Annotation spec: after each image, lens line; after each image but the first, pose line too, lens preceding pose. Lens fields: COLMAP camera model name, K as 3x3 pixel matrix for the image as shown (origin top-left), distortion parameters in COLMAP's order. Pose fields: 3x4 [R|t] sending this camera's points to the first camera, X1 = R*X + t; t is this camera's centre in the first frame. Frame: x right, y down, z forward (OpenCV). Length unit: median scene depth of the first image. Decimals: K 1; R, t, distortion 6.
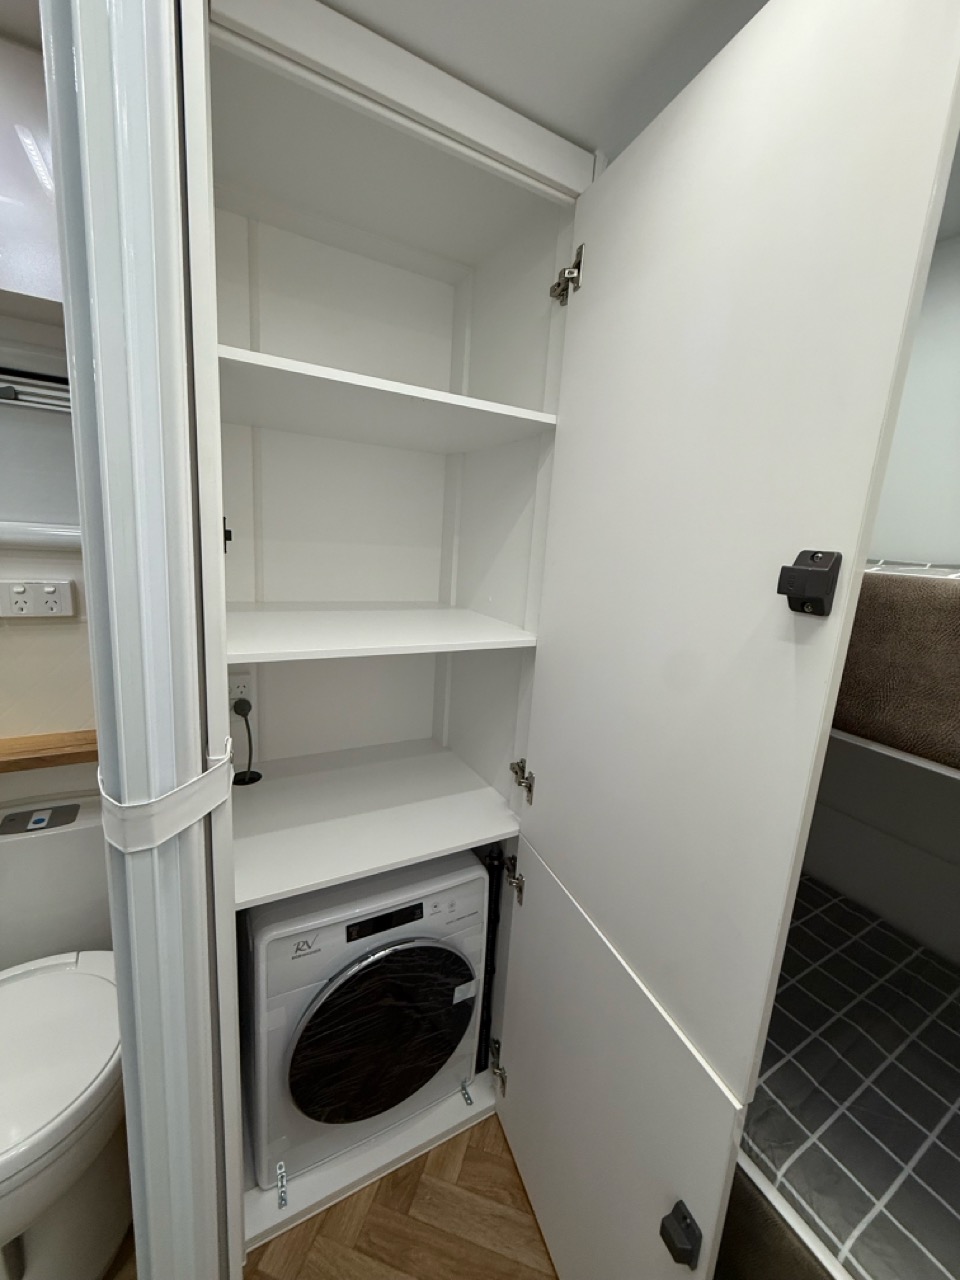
lens RADIAL K [[505.8, 0, 482.7], [0, 505.8, 637.3], [0, 0, 1]] dist [0.008433, -0.000009]
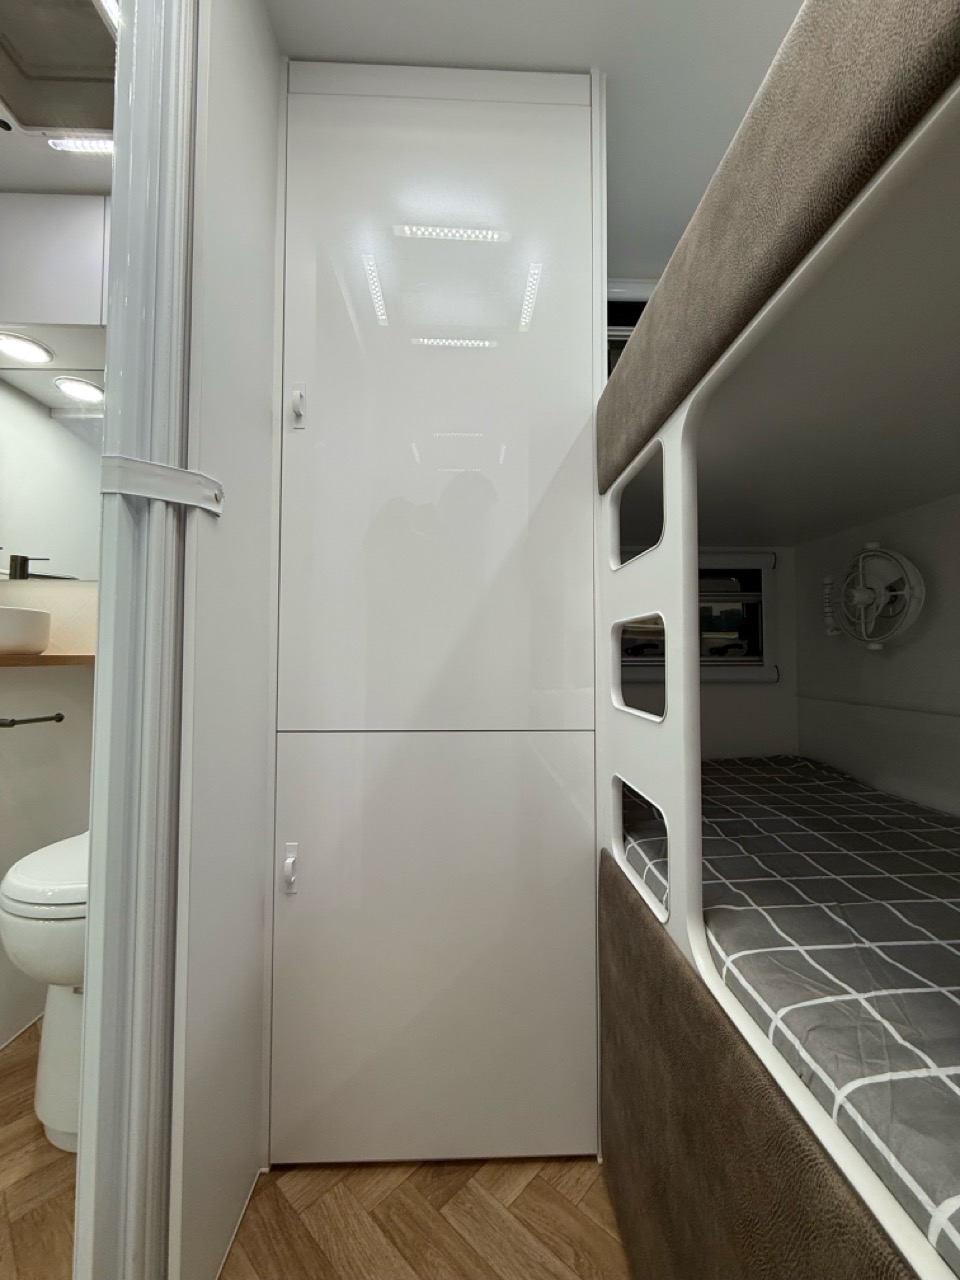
lens RADIAL K [[505.8, 0, 482.7], [0, 505.8, 637.3], [0, 0, 1]] dist [0.008433, -0.000009]
pose [[0.889289, -0.088775, -0.448647, 0.361274], [-0.023324, 0.970900, -0.238346, 0.487520], [0.456750, 0.222423, 0.861340, 0.170191]]
